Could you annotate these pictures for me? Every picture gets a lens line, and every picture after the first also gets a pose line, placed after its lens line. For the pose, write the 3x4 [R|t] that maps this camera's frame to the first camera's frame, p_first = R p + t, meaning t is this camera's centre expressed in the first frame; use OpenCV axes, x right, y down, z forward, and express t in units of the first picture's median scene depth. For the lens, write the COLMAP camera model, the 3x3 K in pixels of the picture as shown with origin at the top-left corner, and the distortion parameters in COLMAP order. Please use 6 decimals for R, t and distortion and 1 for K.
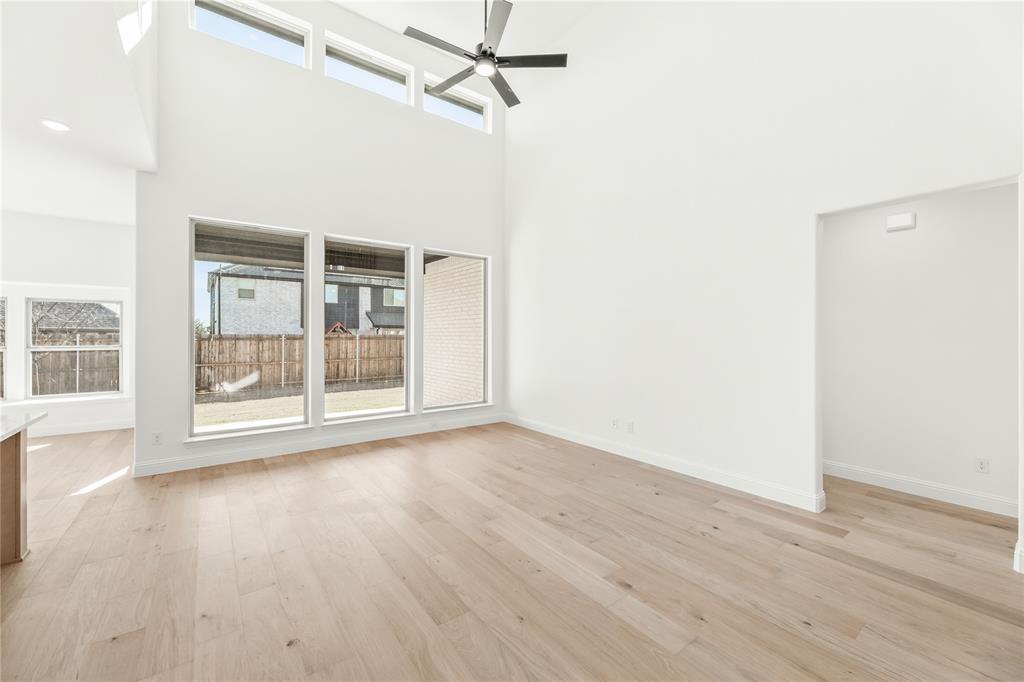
lens RADIAL K [[411.2, 0, 508.4], [0, 411.2, 336.8], [0, 0, 1]] dist [0.003984, -0.001366]
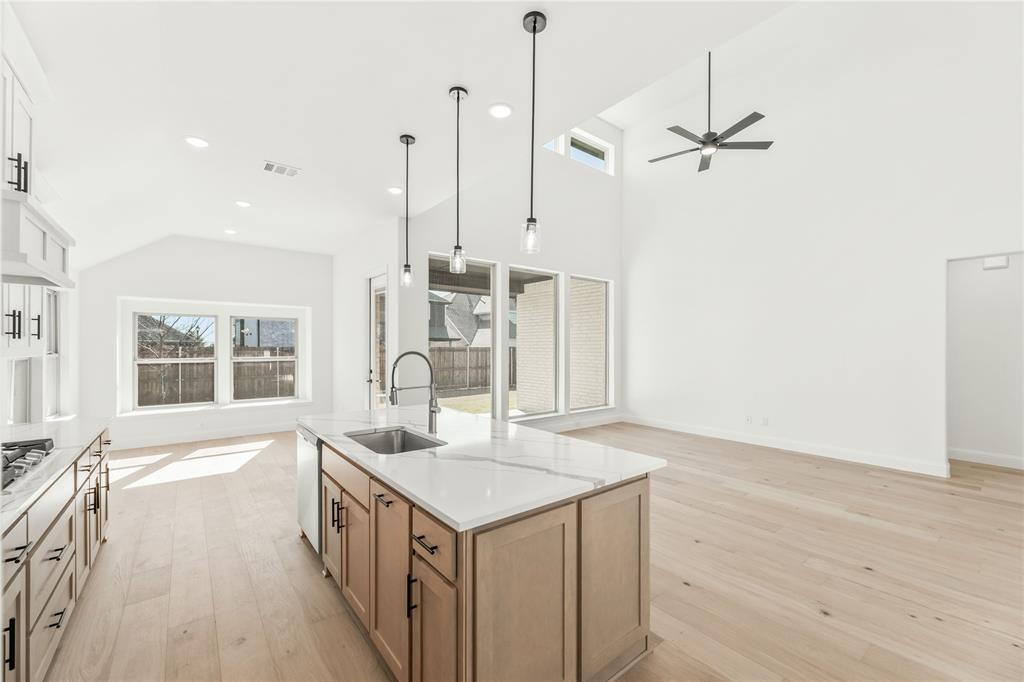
lens RADIAL K [[411.2, 0, 507.9], [0, 411.2, 351.1], [0, 0, 1]] dist [0.003984, -0.001366]
pose [[0.999661, -0.002454, 0.025909, -0.556615], [0.002301, 0.999980, 0.005933, -0.003303], [-0.025923, -0.005871, 0.999647, -0.246570]]
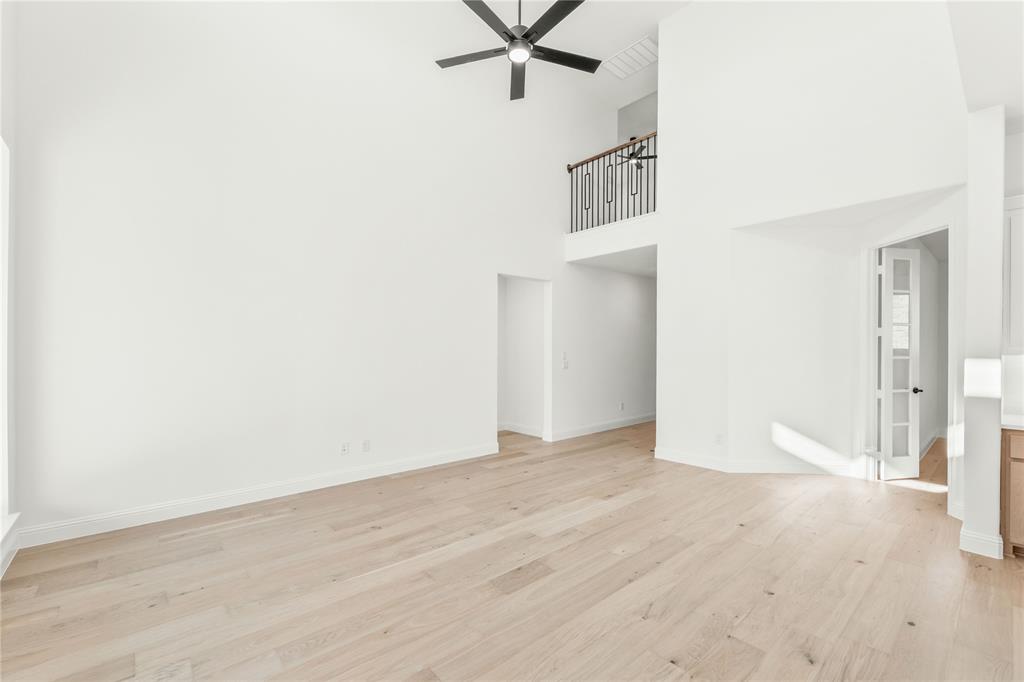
lens RADIAL K [[427.0, 0, 518.5], [0, 427.0, 353.0], [0, 0, 1]] dist [-0.001725, -0.001307]
pose [[-0.083876, -0.013888, 0.996379, -0.743744], [0.000268, 0.999903, 0.013960, -0.003575], [-0.996476, 0.001438, -0.083864, 0.796715]]
